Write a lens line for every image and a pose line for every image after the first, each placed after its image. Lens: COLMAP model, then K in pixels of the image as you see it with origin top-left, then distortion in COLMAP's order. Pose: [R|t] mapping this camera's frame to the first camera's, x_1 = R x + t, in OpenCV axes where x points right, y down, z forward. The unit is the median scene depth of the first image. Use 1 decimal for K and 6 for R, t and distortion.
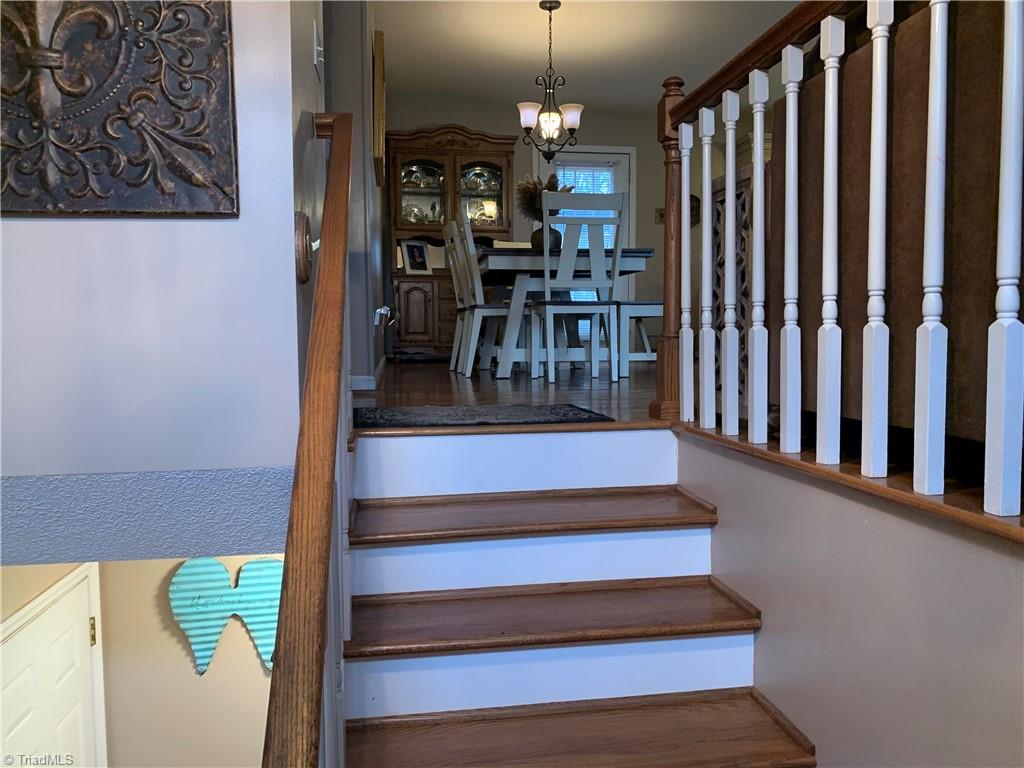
lens RADIAL K [[789.8, 0, 512.9], [0, 789.8, 382.4], [0, 0, 1]] dist [0.015214, -0.003319]
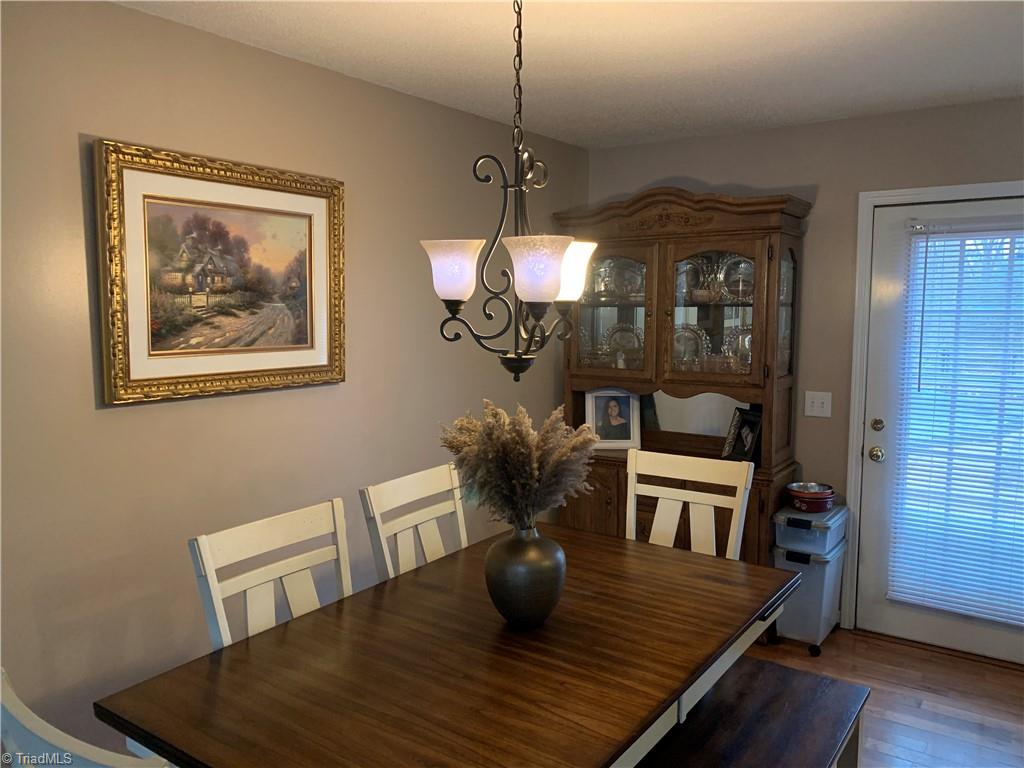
lens RADIAL K [[789.8, 0, 510.2], [0, 789.8, 382.4], [0, 0, 1]] dist [0.015214, -0.003319]
pose [[0.713429, 0.079247, -0.696232, 0.233622], [-0.041649, 0.996623, 0.070761, -0.225765], [0.699489, -0.021486, 0.714320, 0.536025]]
